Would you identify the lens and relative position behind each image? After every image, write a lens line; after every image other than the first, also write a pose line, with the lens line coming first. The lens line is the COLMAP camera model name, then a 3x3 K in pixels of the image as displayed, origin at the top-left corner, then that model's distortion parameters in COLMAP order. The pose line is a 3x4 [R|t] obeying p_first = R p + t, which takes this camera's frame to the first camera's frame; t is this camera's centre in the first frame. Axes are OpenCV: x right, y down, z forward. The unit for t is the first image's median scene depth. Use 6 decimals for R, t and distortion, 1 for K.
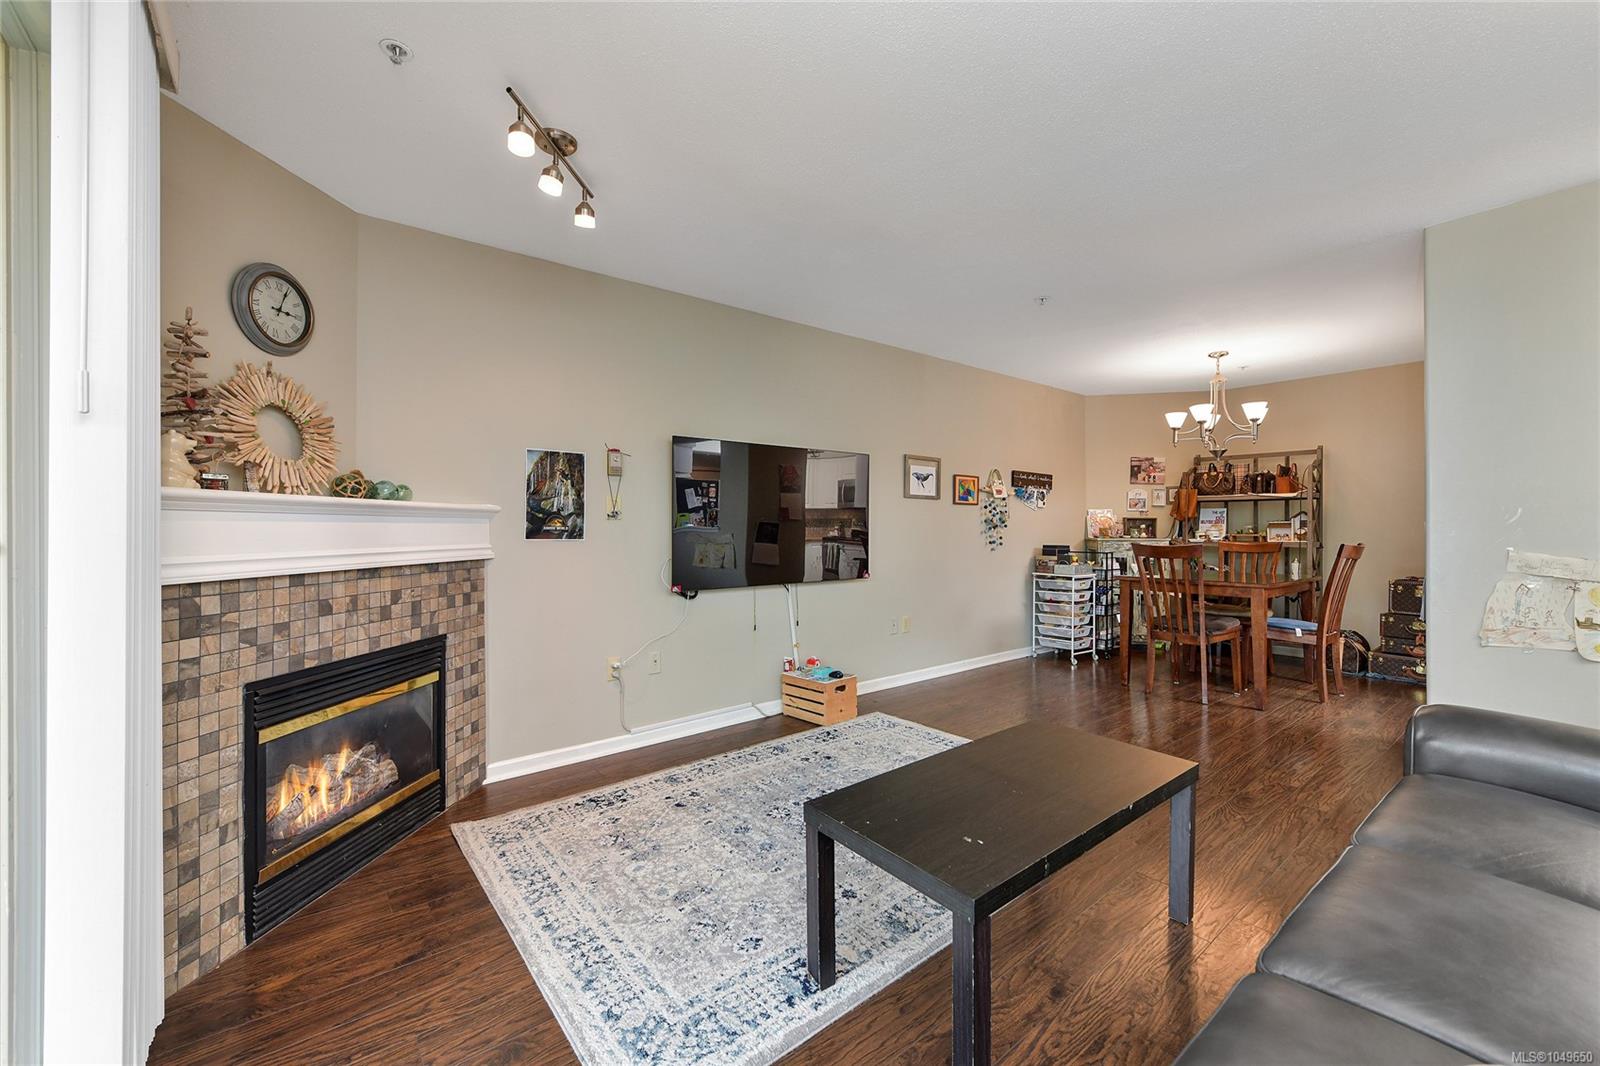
lens RADIAL K [[635.8, 0, 792.6], [0, 635.8, 527.5], [0, 0, 1]] dist [0.001310, -0.000122]
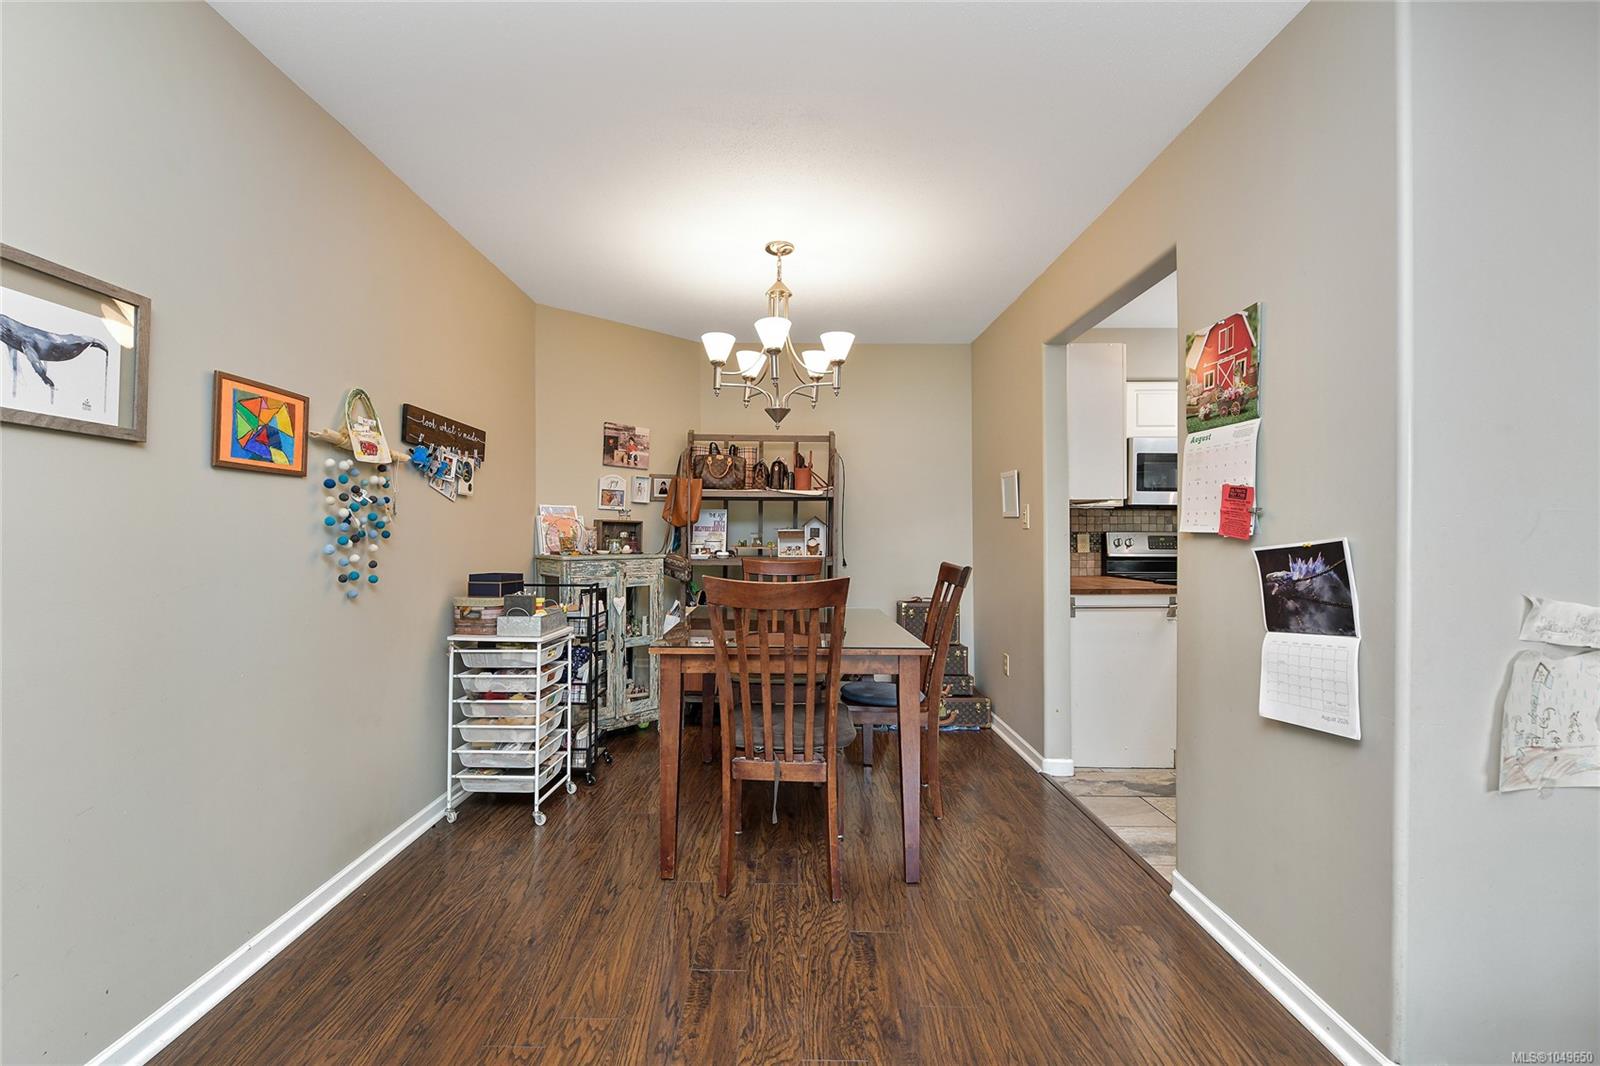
lens RADIAL K [[690.0, 0, 793.0], [0, 690.0, 532.9], [0, 0, 1]] dist [-0.002305, -0.000044]
pose [[0.635926, 0.004896, 0.771735, 0.154316], [-0.006578, 0.999978, -0.000924, -0.004794], [-0.771722, -0.004489, 0.635944, 0.499820]]
